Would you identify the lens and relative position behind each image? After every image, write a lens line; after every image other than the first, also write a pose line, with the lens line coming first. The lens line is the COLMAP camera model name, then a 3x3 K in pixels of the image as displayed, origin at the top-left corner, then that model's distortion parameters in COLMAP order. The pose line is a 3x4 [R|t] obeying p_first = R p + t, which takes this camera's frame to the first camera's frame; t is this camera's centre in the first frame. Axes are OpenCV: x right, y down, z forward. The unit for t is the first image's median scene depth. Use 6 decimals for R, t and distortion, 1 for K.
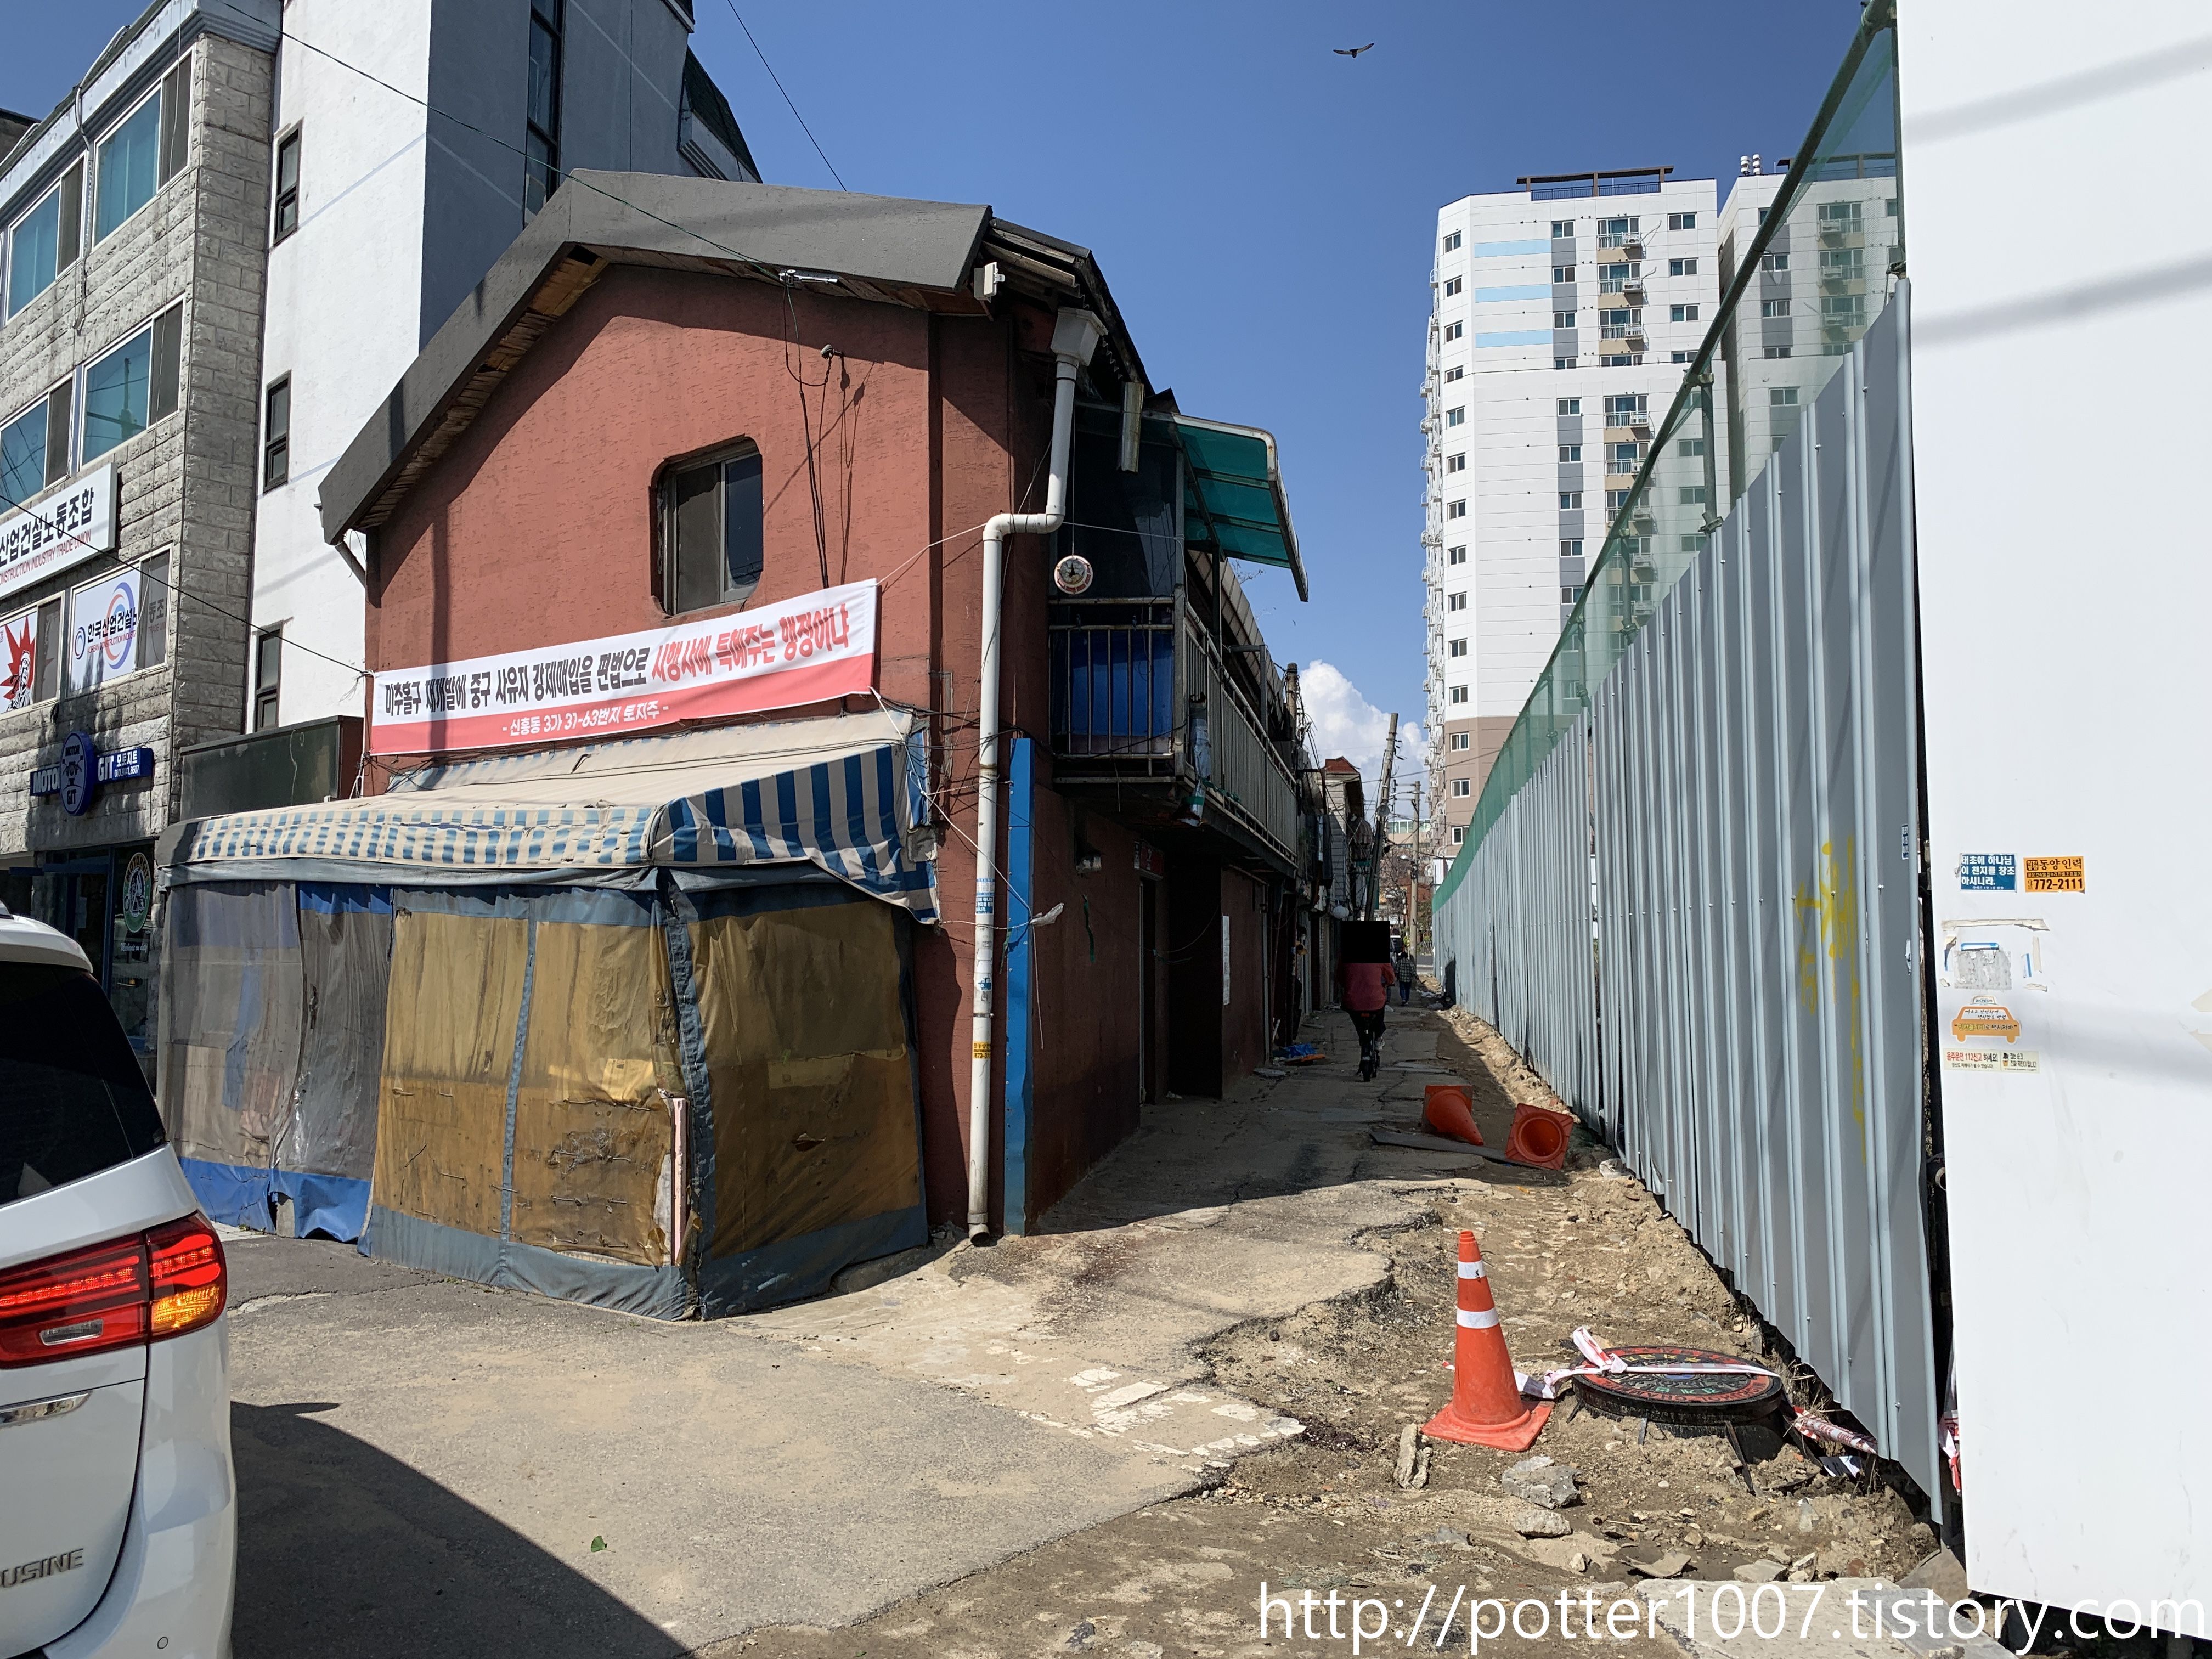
lens RADIAL K [[1718.4, 0, 1106.2], [0, 1718.4, 819.7], [0, 0, 1]] dist [0.062510, -0.097268]
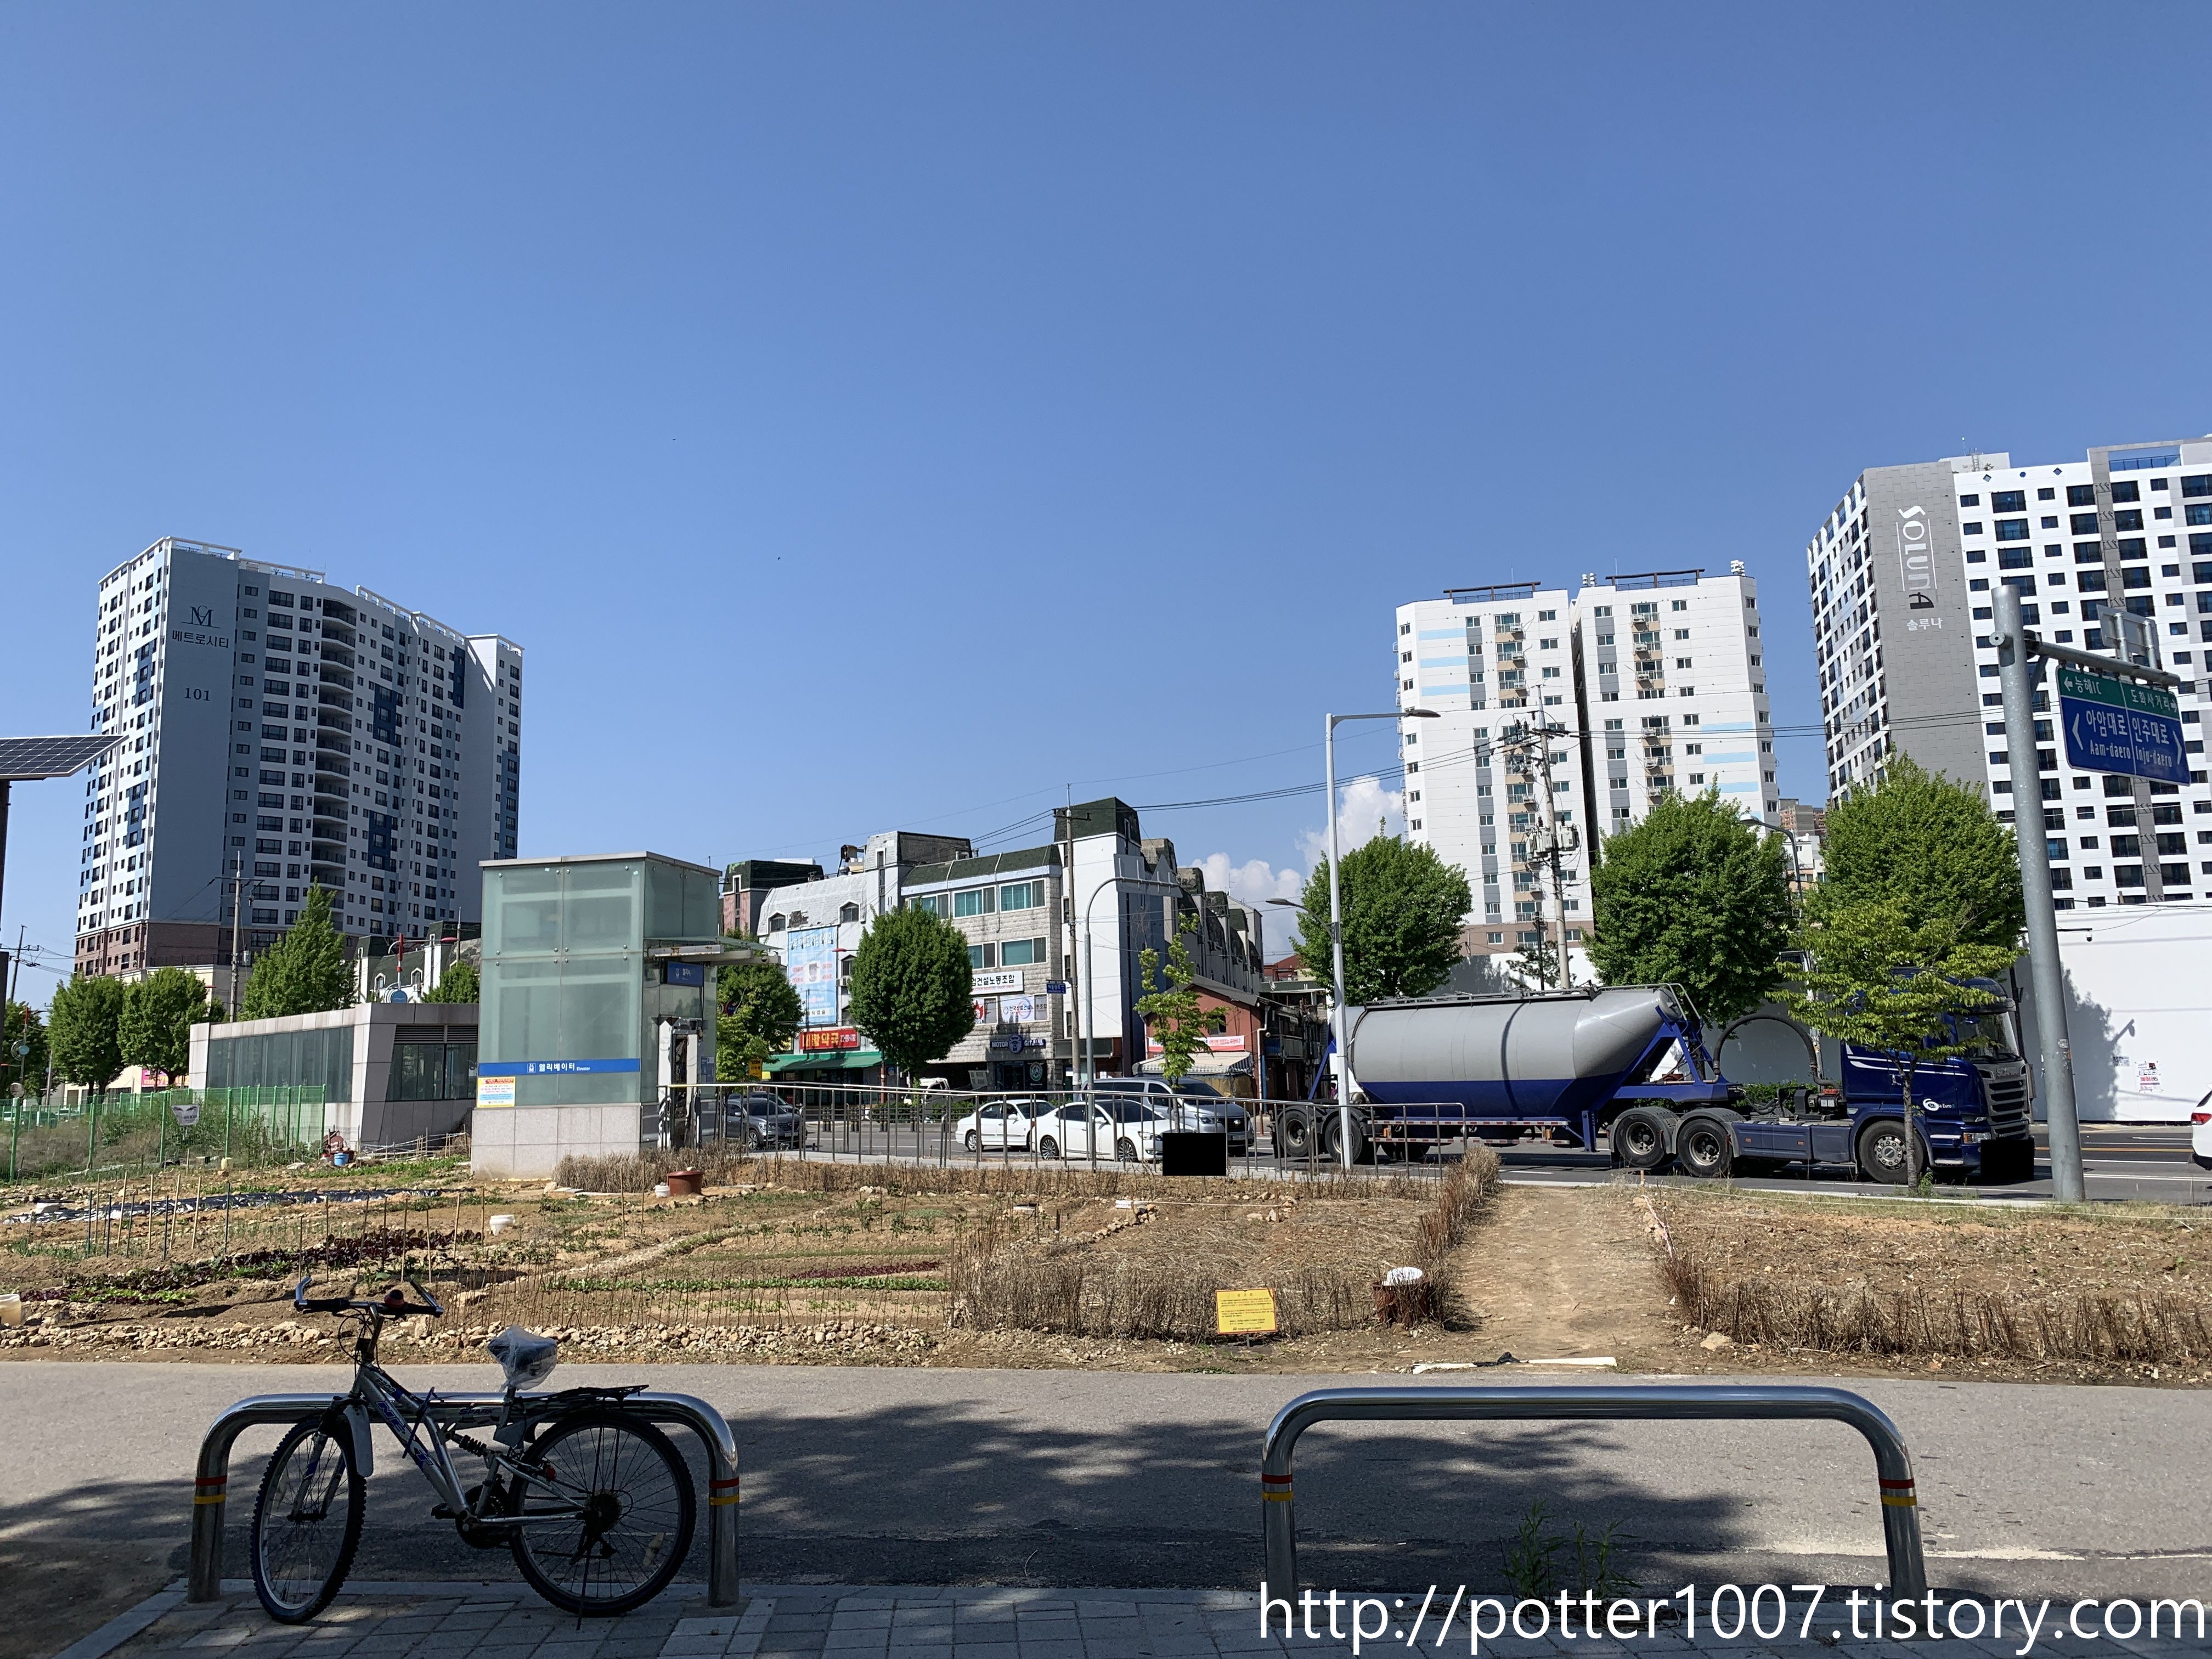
lens RADIAL K [[1718.4, 0, 1047.9], [0, 1718.4, 792.2], [0, 0, 1]] dist [0.062510, -0.097268]
pose [[0.997898, -0.032206, -0.056243, -0.048130], [0.027113, 0.995656, -0.089067, -0.049801], [0.058867, 0.087355, 0.994436, -0.618948]]
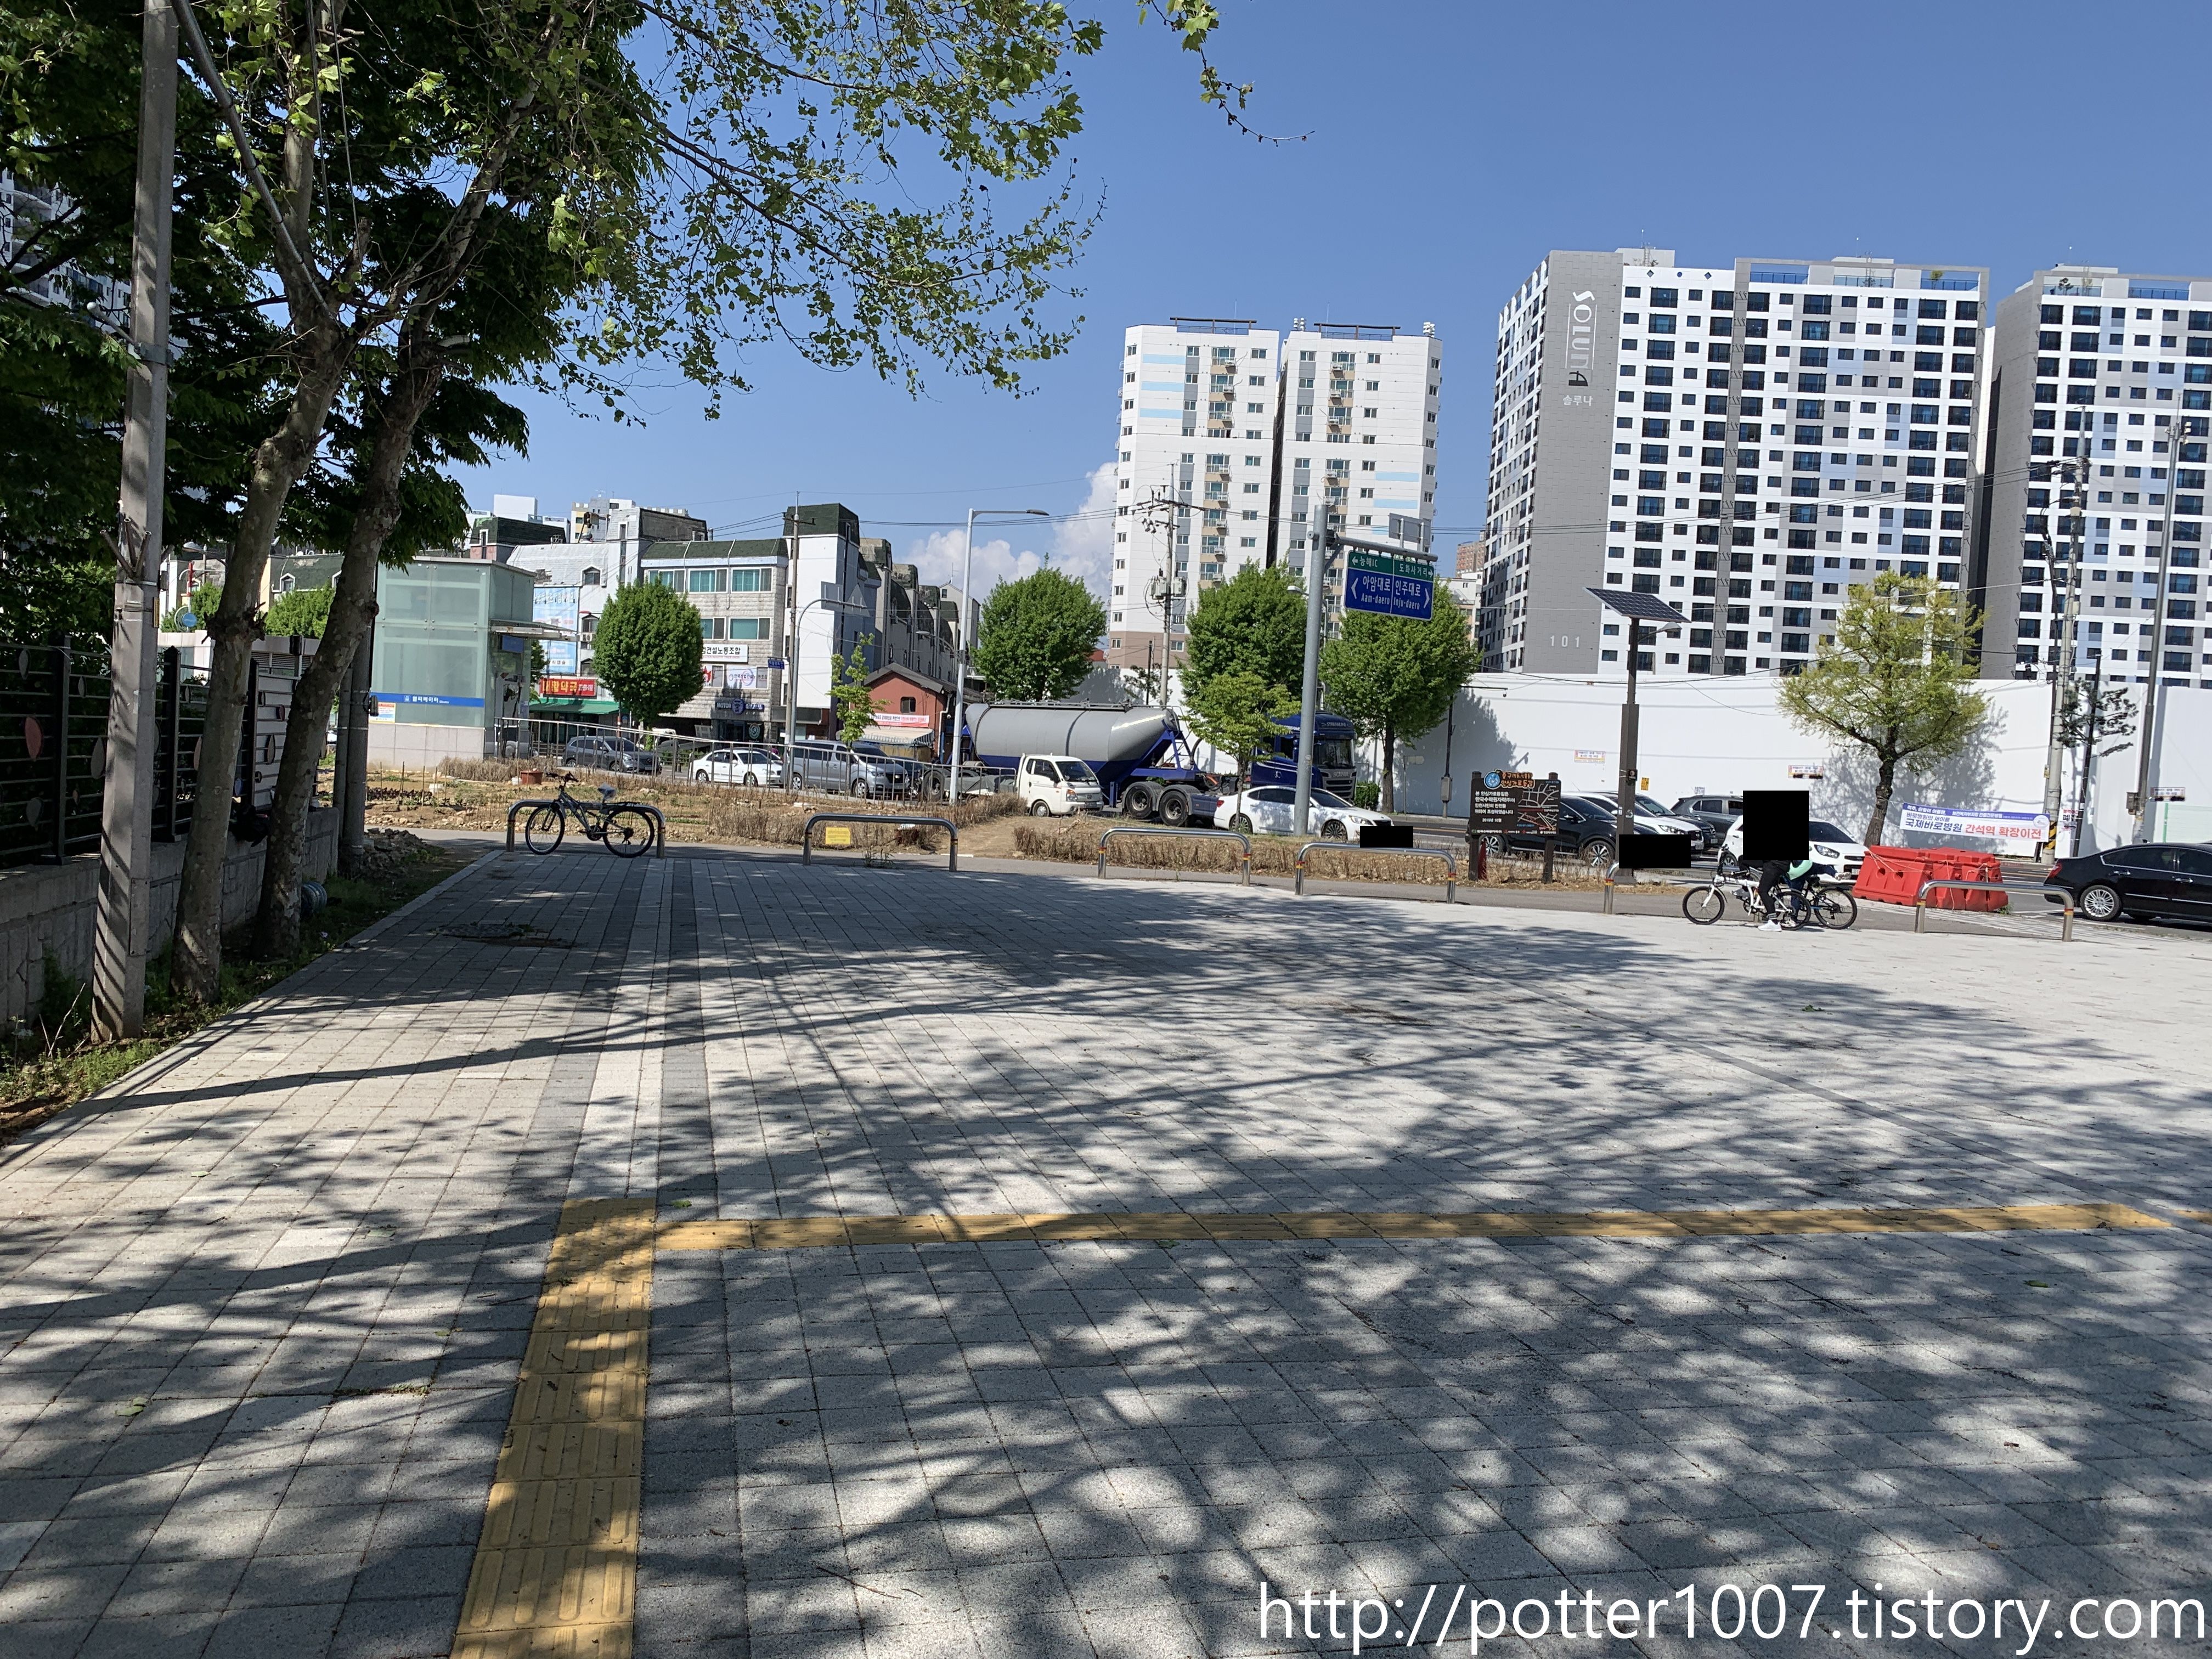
lens RADIAL K [[1718.4, 0, 1118.4], [0, 1718.4, 853.0], [0, 0, 1]] dist [0.062510, -0.097268]
pose [[0.988716, 0.045497, 0.142726, -0.037207], [-0.064238, 0.989487, 0.129576, -0.060935], [-0.135330, -0.137282, 0.981244, -0.777688]]
